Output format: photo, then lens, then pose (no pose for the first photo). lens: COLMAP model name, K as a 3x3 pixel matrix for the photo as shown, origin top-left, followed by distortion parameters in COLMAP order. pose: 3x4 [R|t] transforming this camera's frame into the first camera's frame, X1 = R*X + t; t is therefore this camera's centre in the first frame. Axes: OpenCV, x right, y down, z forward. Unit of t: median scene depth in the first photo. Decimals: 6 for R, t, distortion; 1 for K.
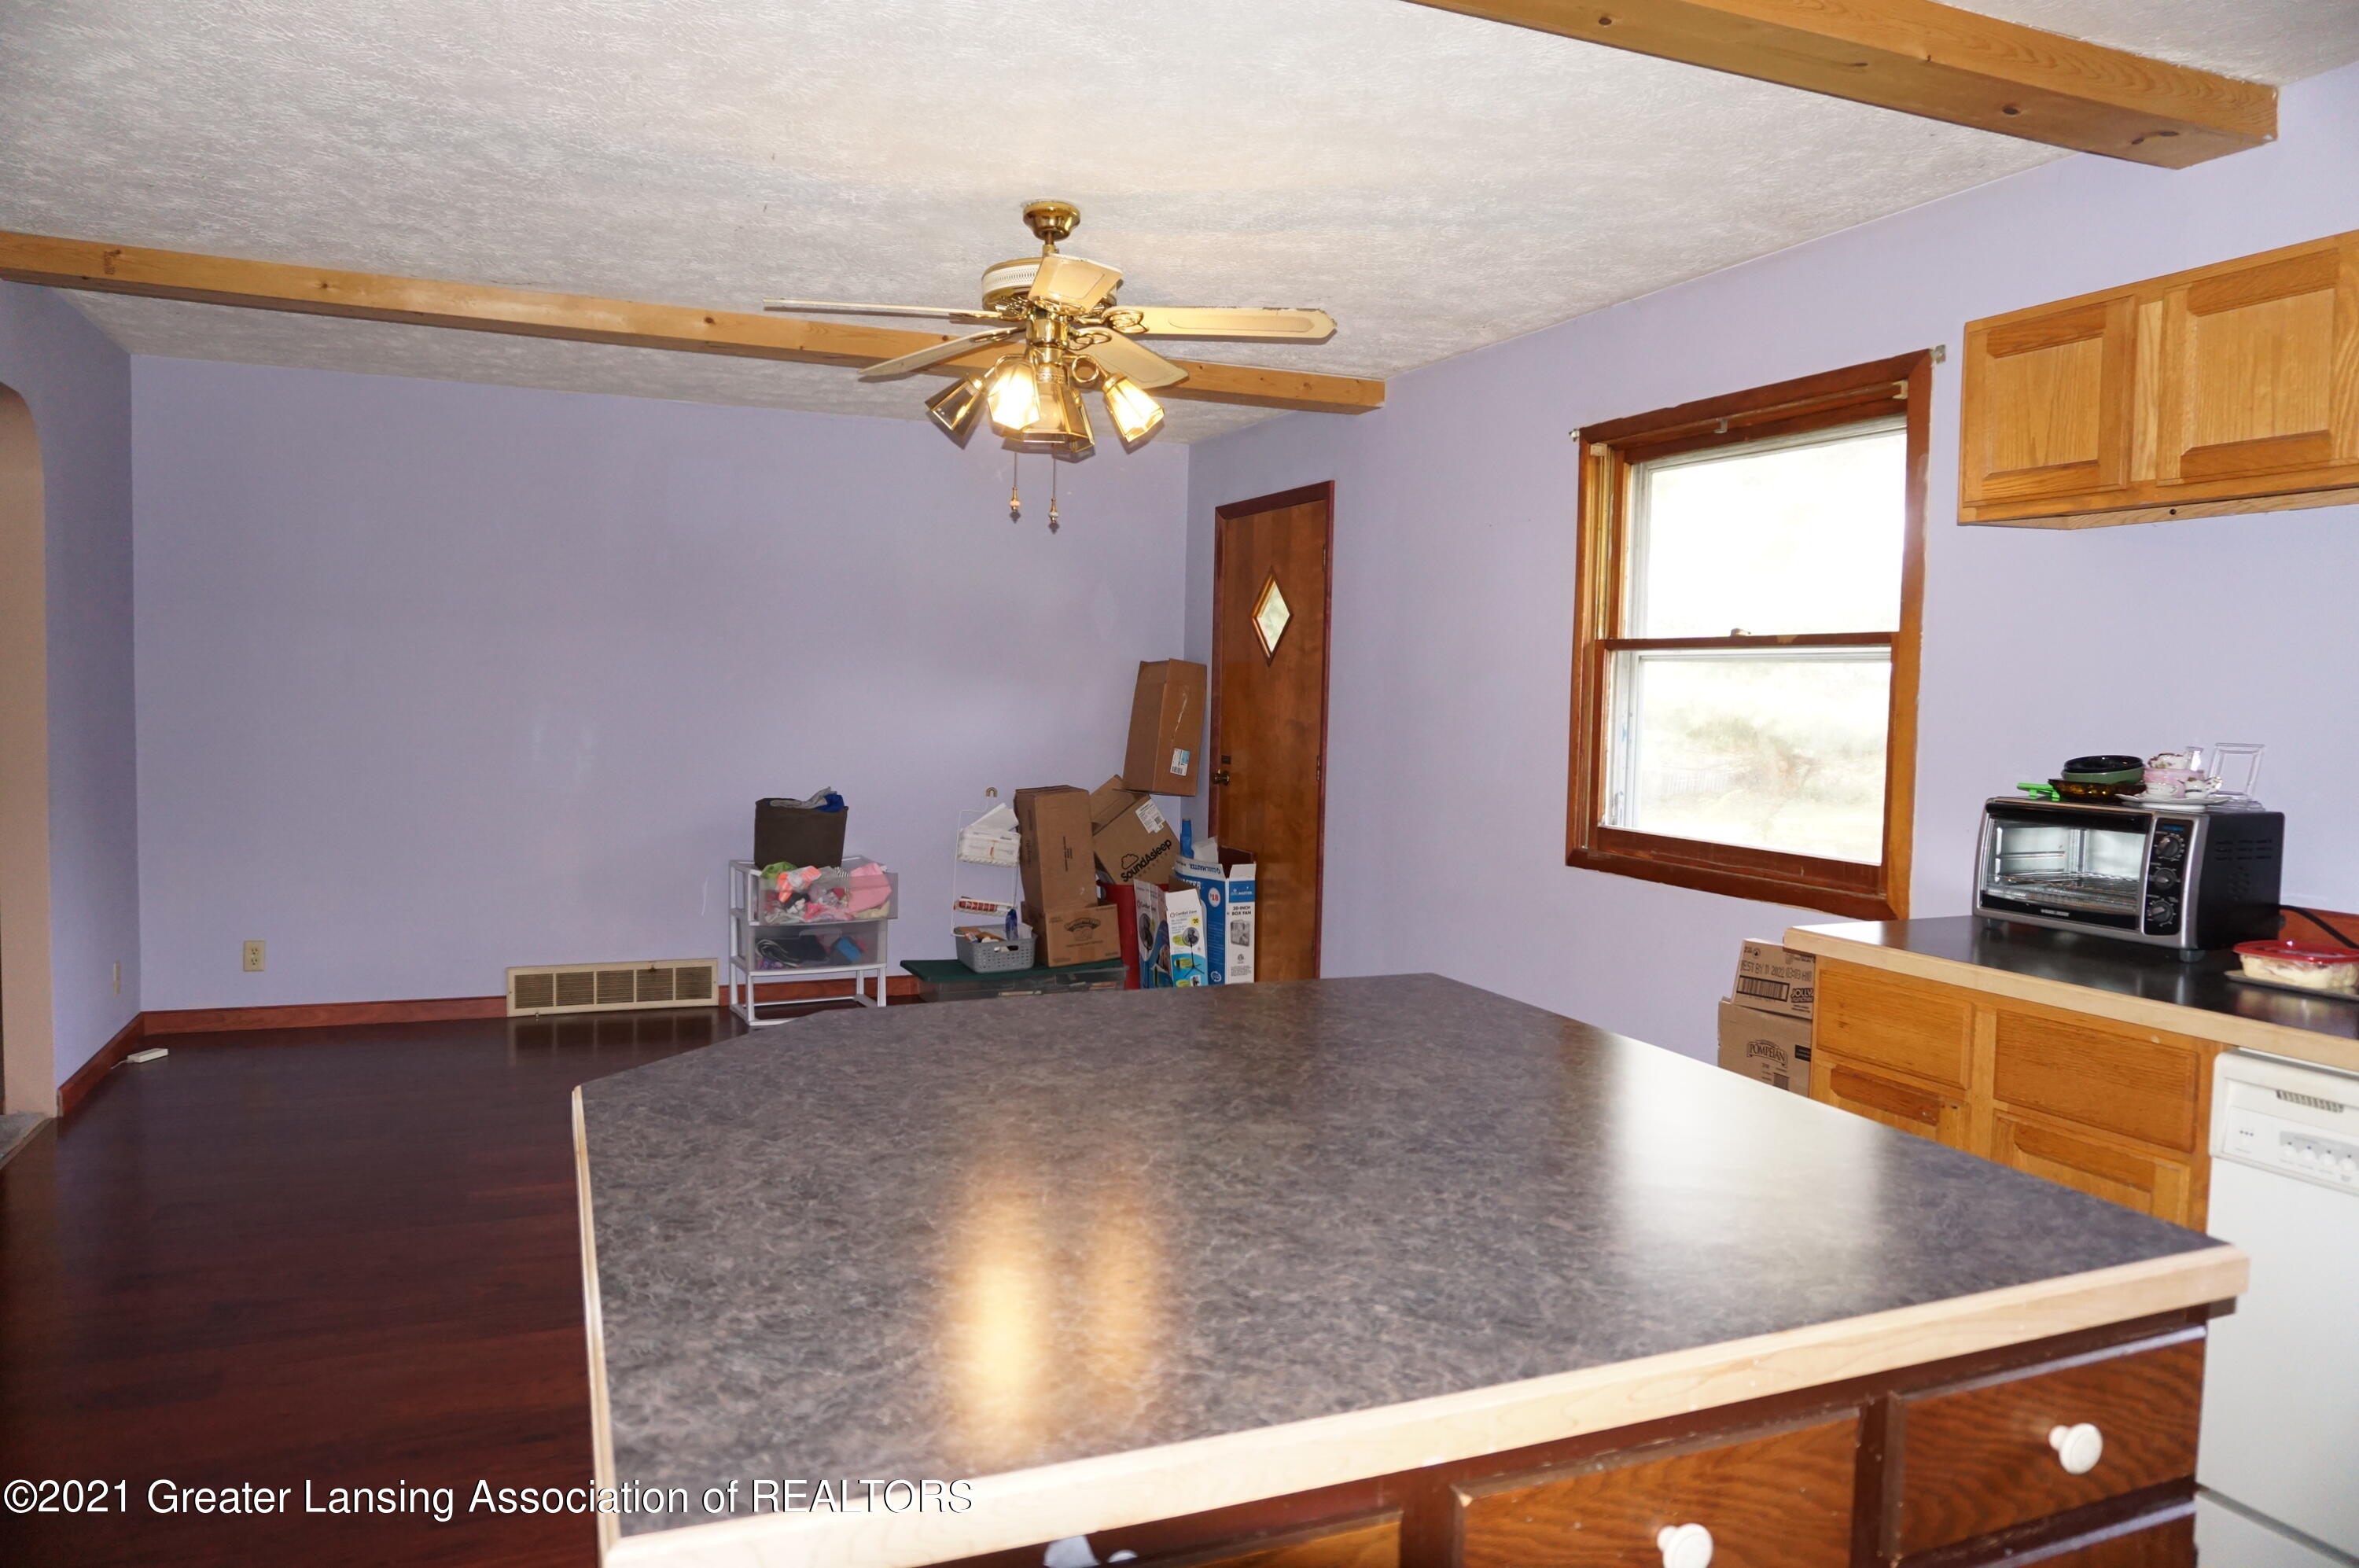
lens RADIAL K [[1604.1, 0, 1194.8], [0, 1604.1, 778.7], [0, 0, 1]] dist [-0.022470, 0.005255]
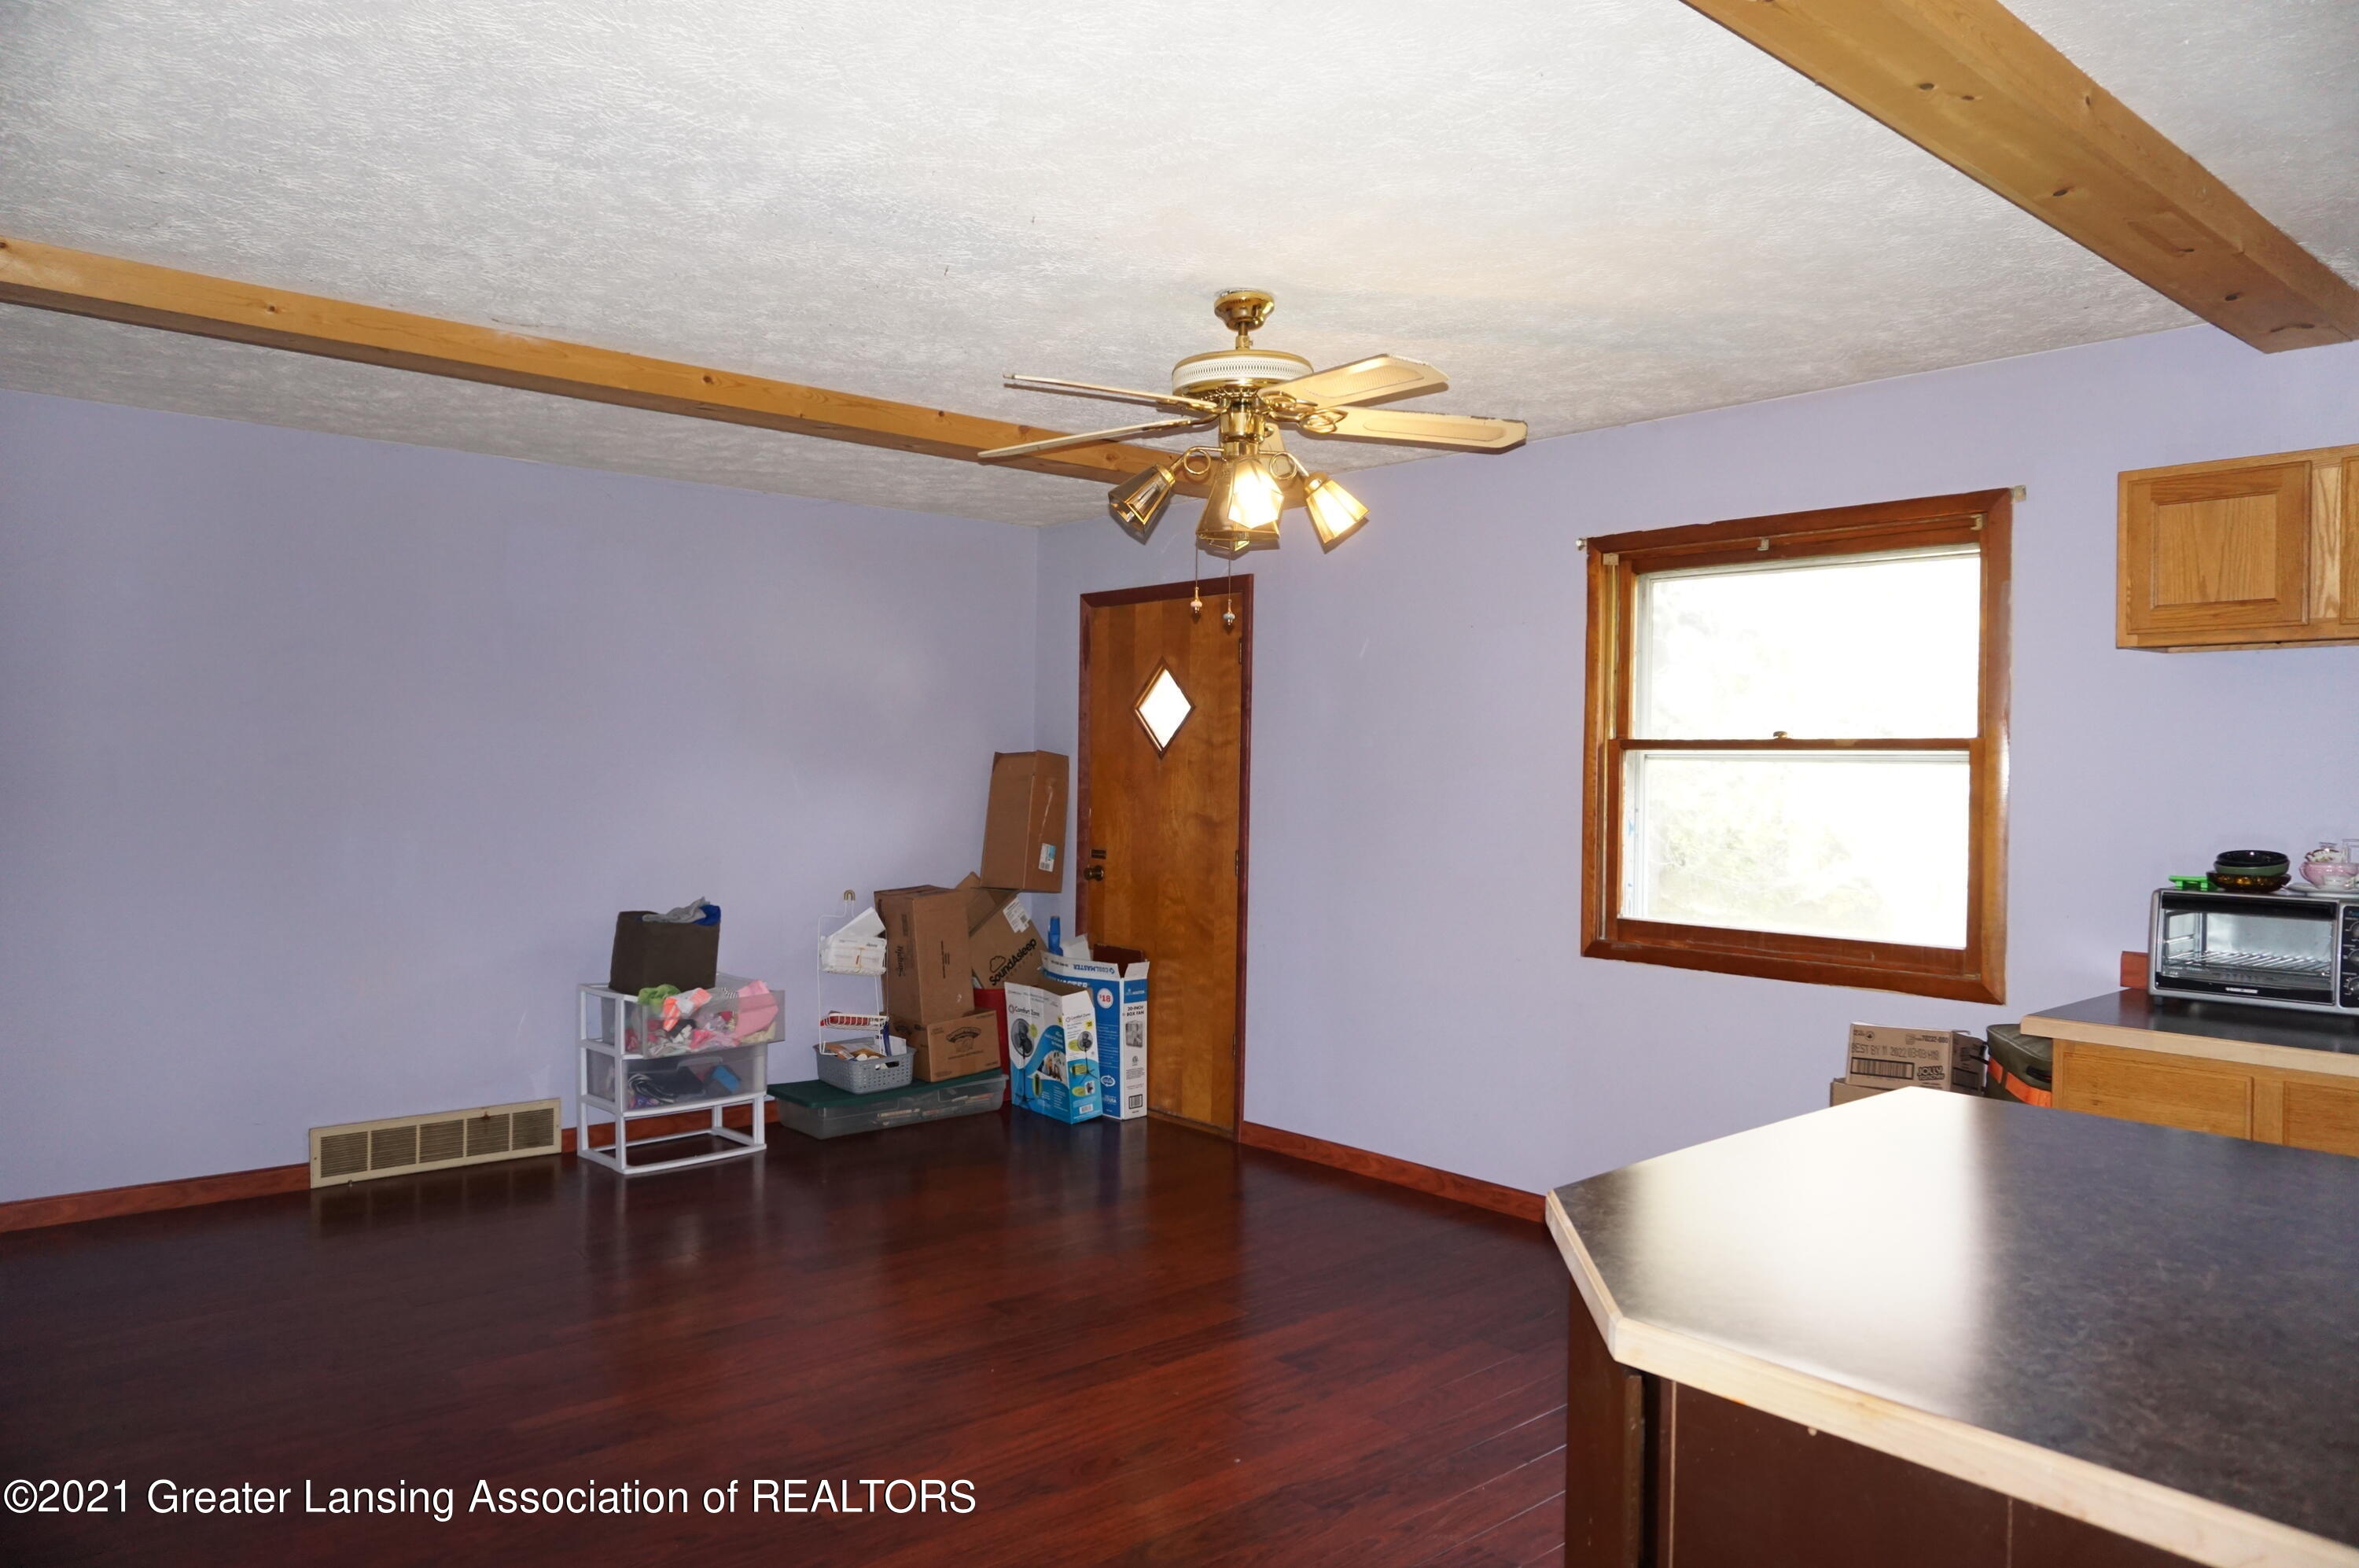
lens RADIAL K [[1604.1, 0, 1179.8], [0, 1604.1, 777.3], [0, 0, 1]] dist [-0.022470, 0.005255]
pose [[0.951147, -0.009649, 0.308587, -0.340717], [0.023540, 0.998868, -0.041323, -0.025137], [-0.307839, 0.046568, 0.950298, 0.091809]]
